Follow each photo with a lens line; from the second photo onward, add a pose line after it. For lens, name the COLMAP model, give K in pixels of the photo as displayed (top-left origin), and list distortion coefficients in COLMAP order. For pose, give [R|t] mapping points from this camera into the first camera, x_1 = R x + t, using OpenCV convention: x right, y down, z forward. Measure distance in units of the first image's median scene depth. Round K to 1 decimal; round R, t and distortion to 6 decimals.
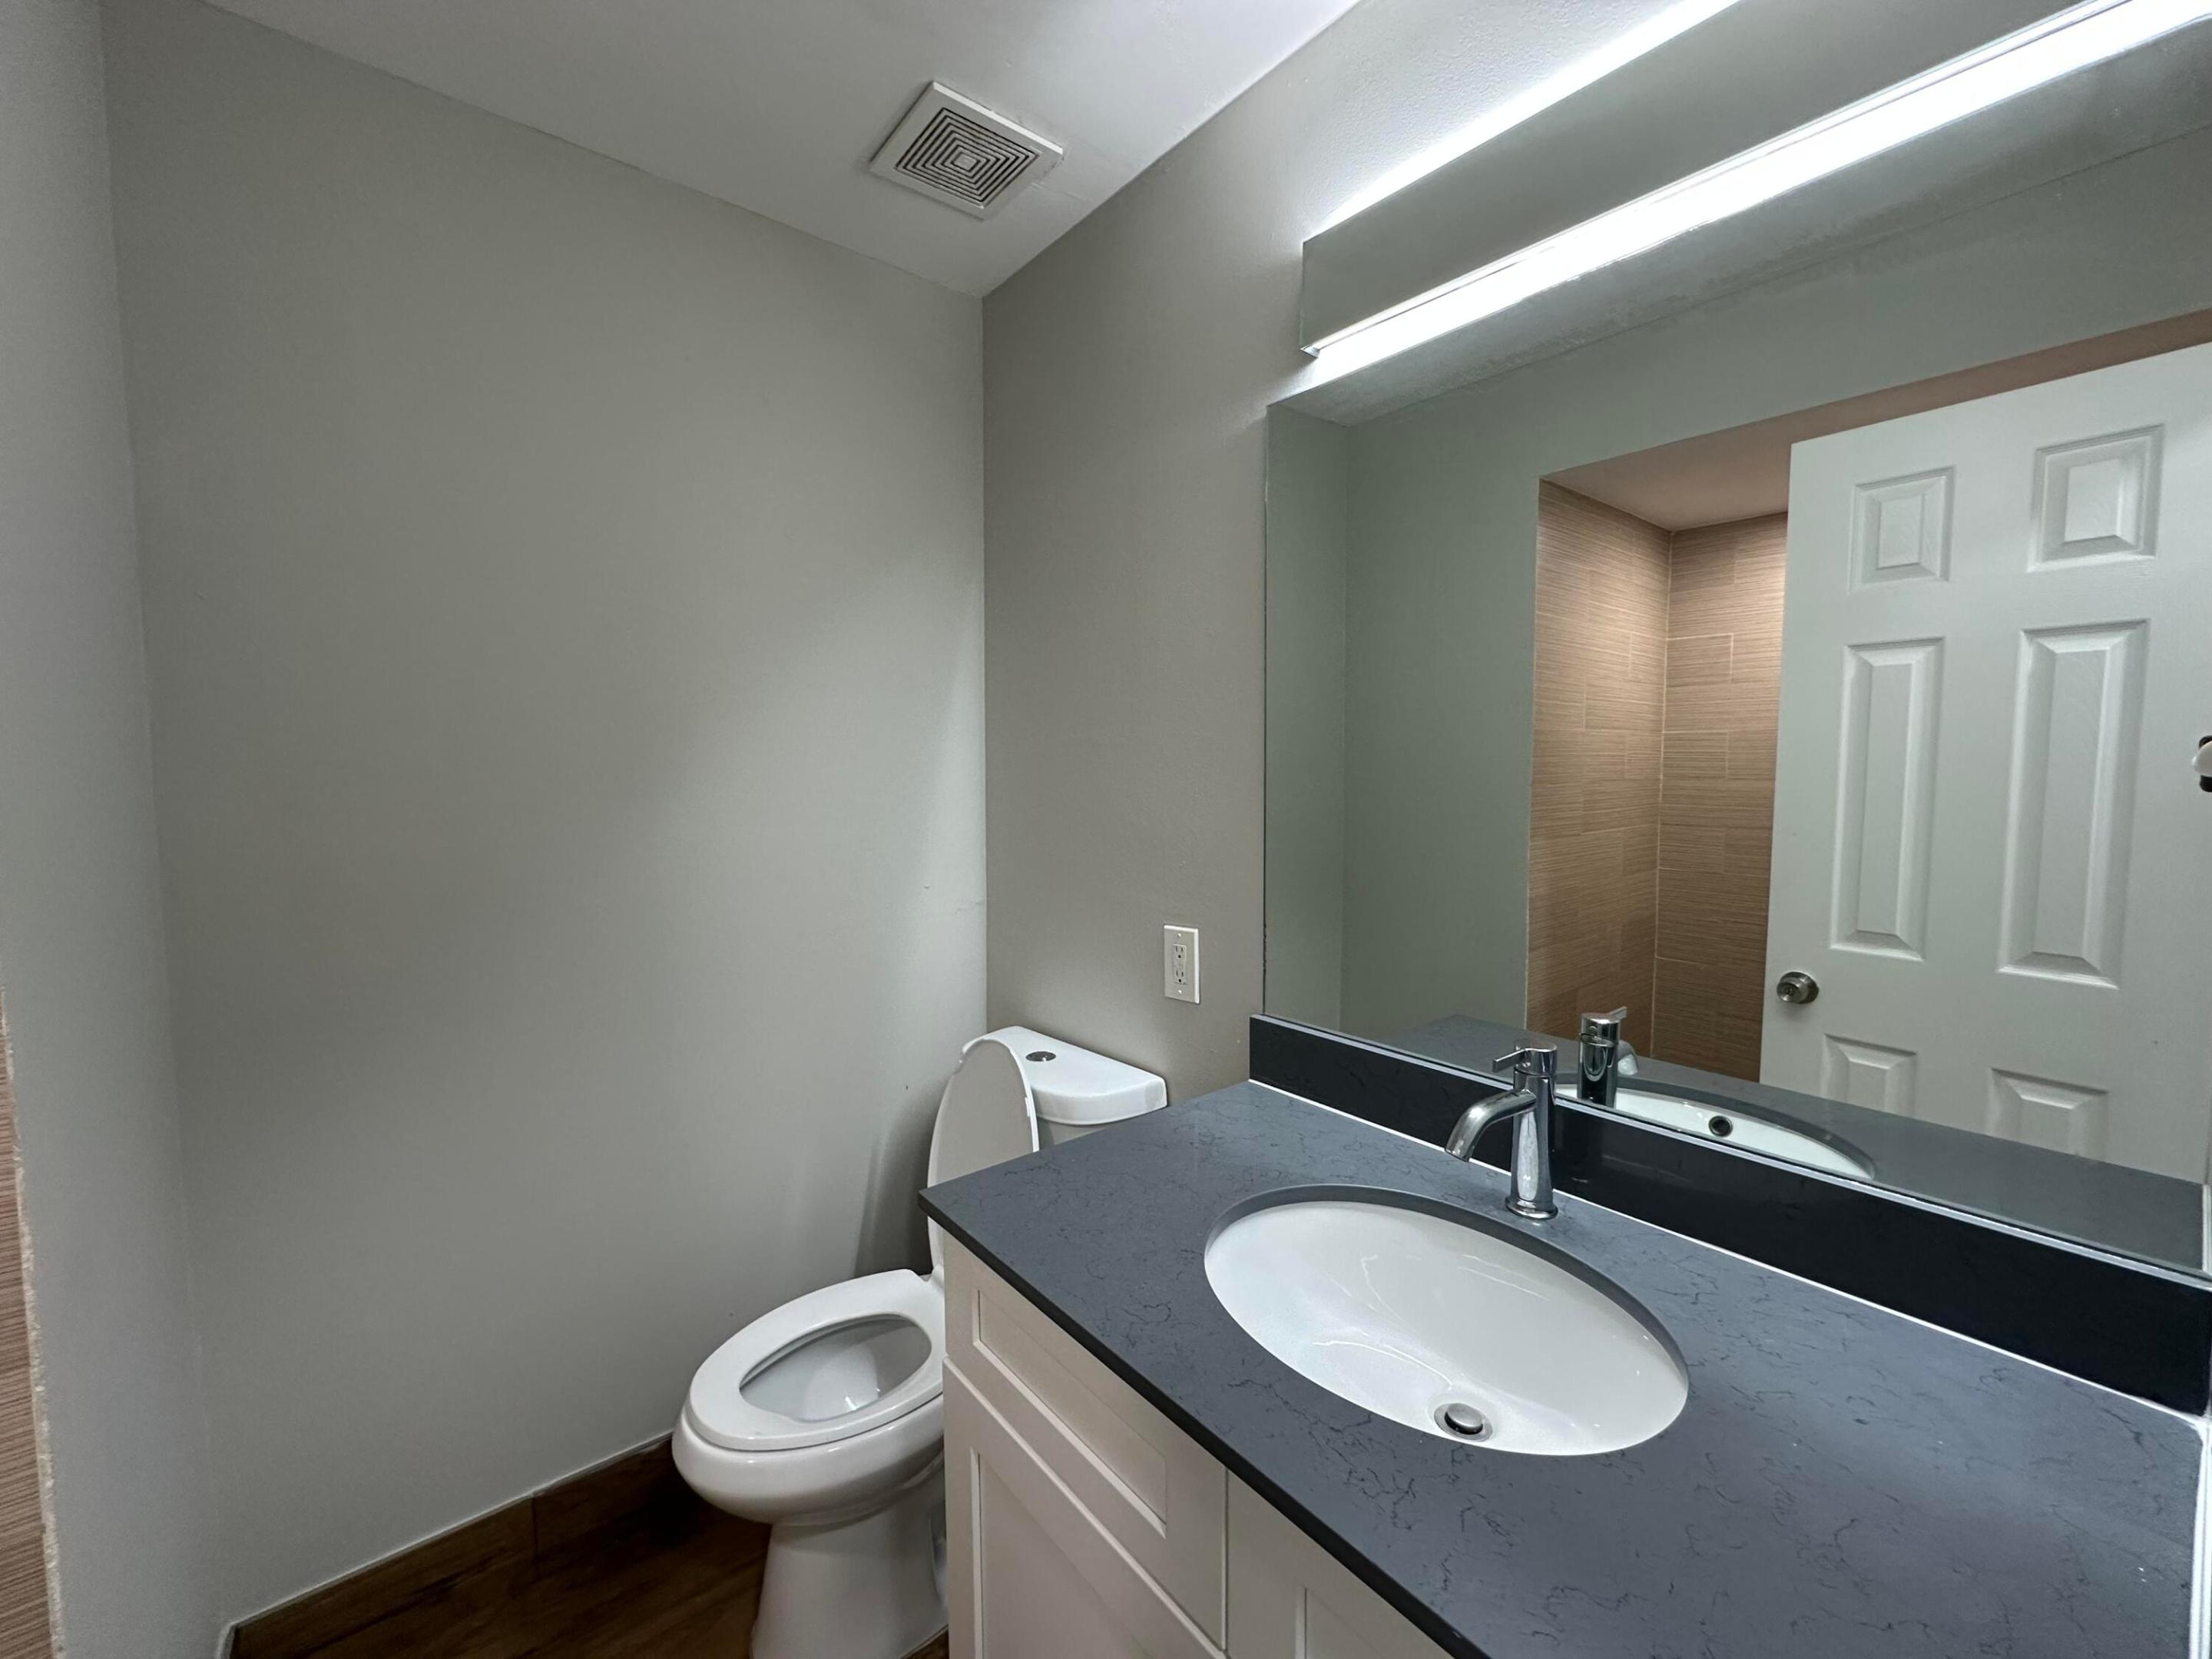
lens RADIAL K [[887.5, 0, 1106.4], [0, 887.5, 827.7], [0, 0, 1]] dist [-0.003217, 0.001062]
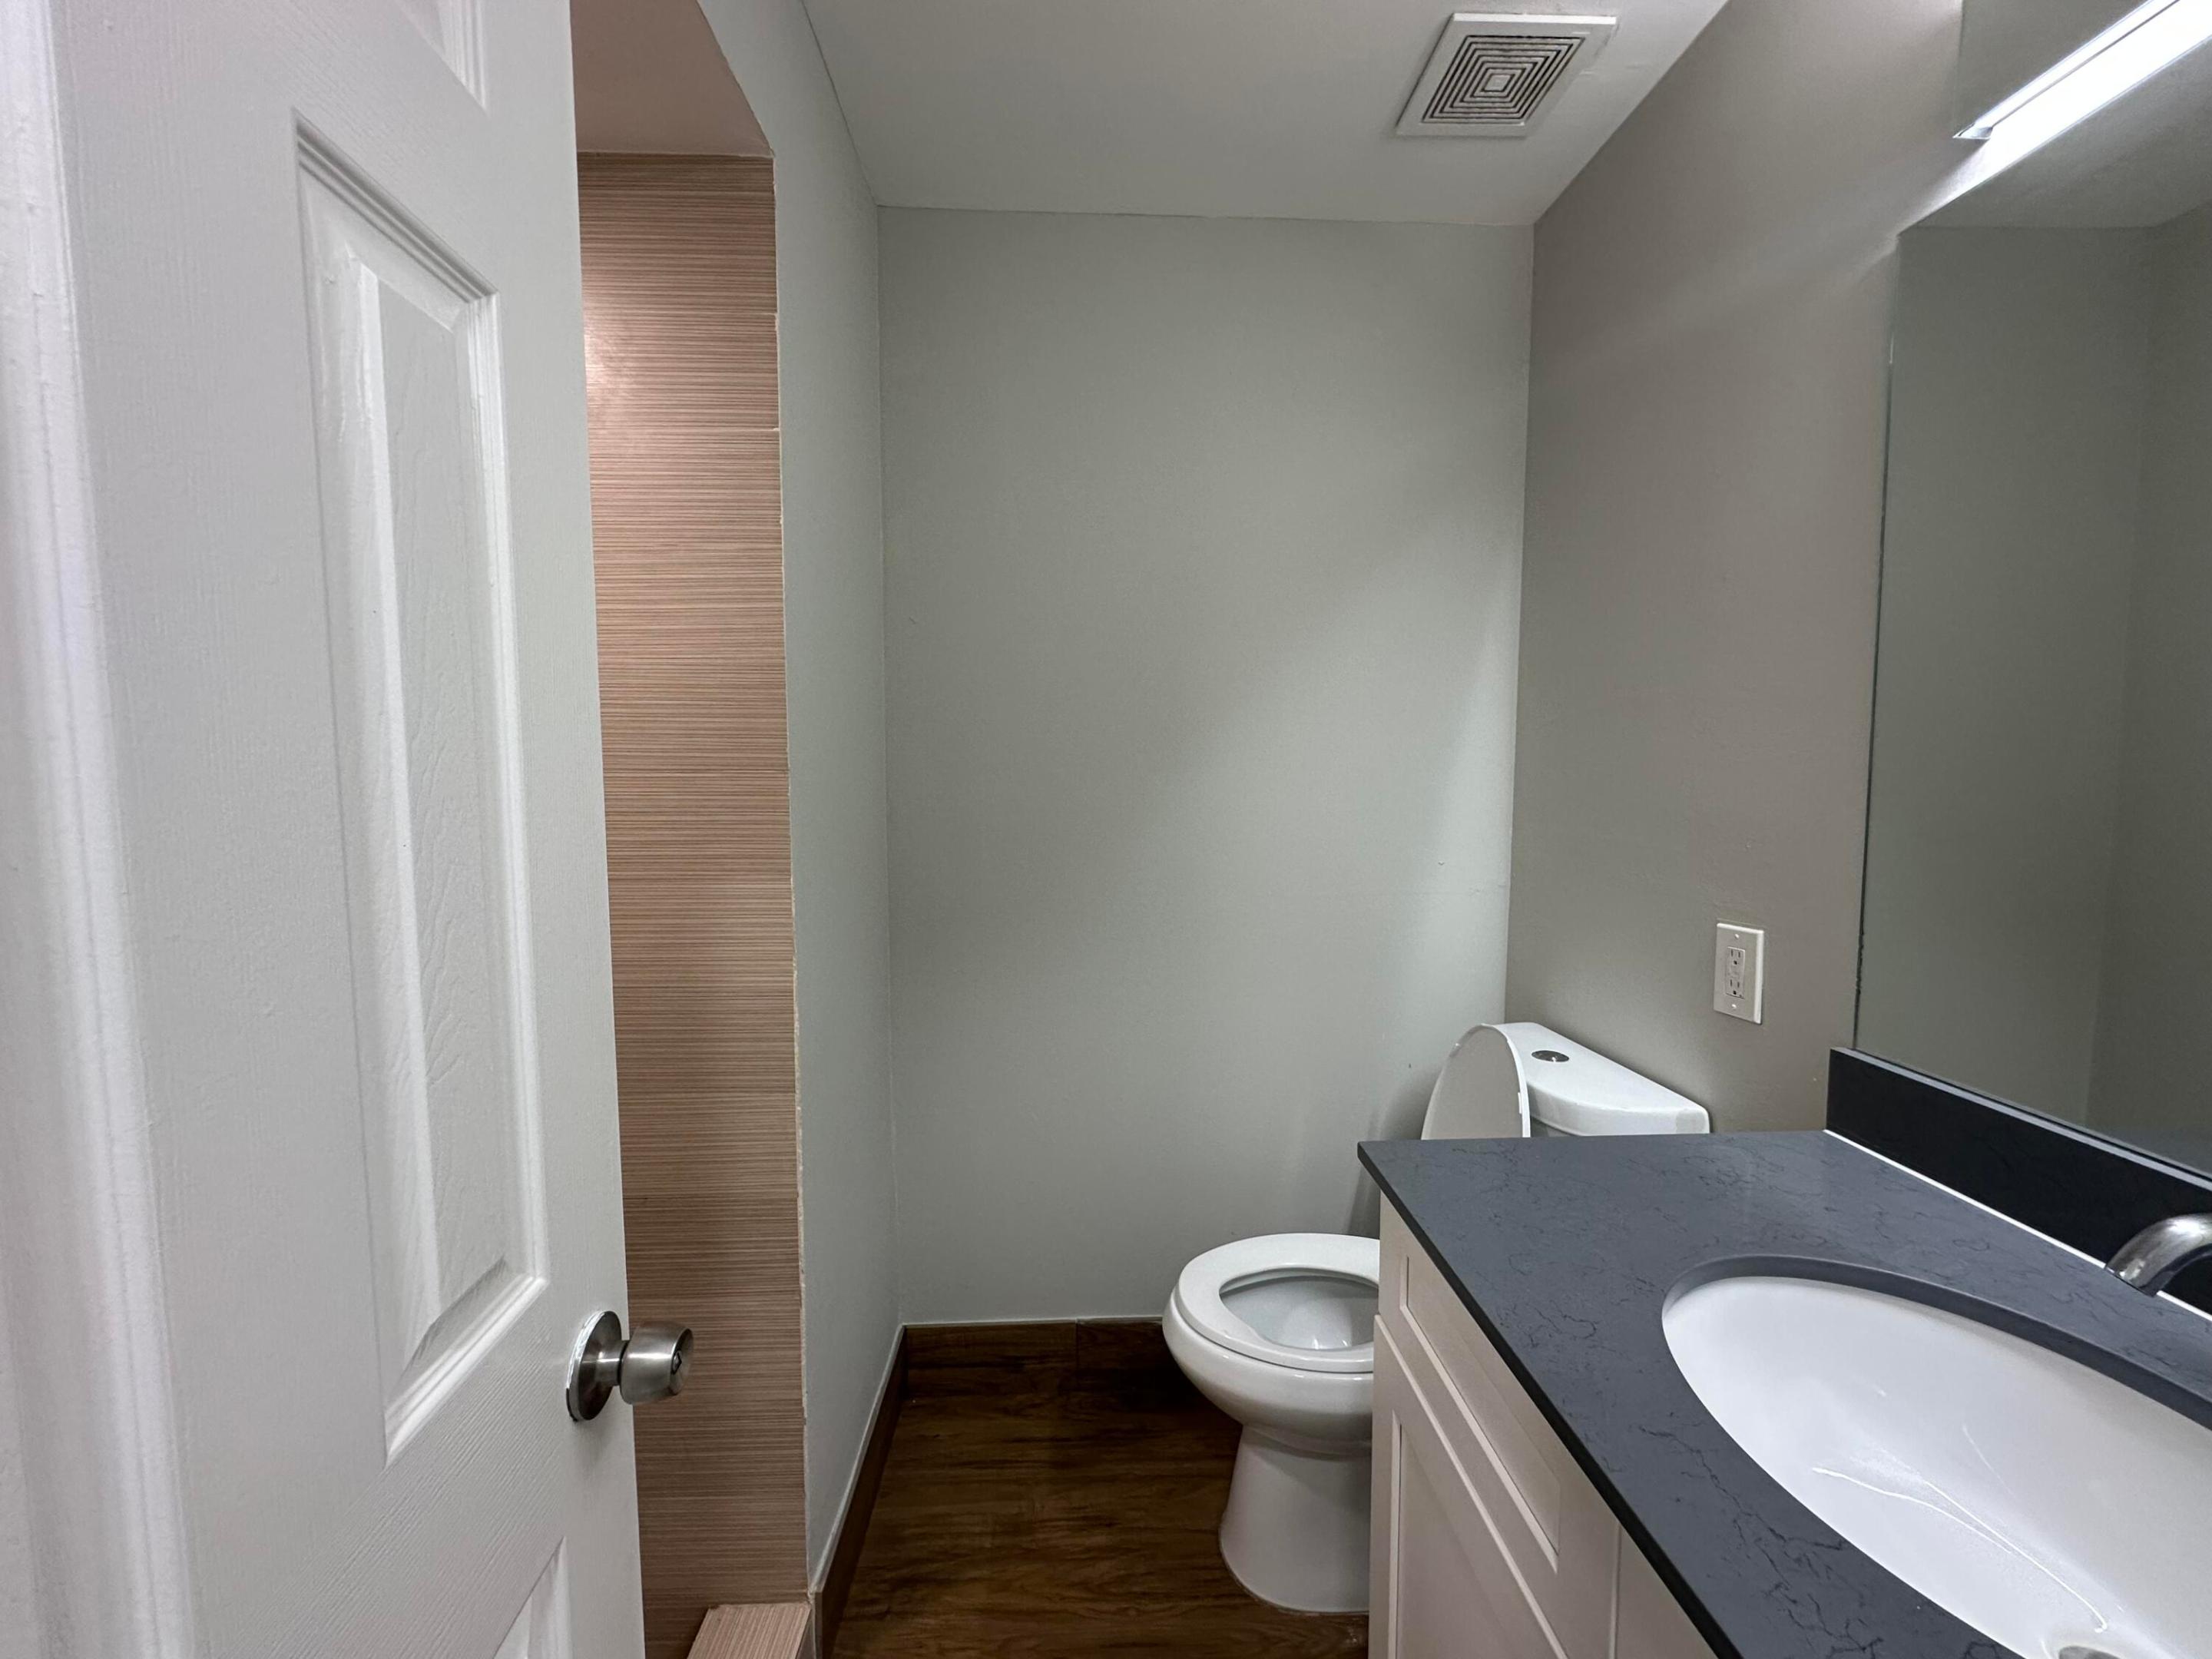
lens RADIAL K [[887.5, 0, 1105.5], [0, 887.5, 827.6], [0, 0, 1]] dist [-0.003217, 0.001062]
pose [[0.803850, 0.045865, -0.593061, 0.099283], [-0.042155, 0.998909, 0.020114, 0.032236], [0.593336, 0.008832, 0.804906, 0.009633]]
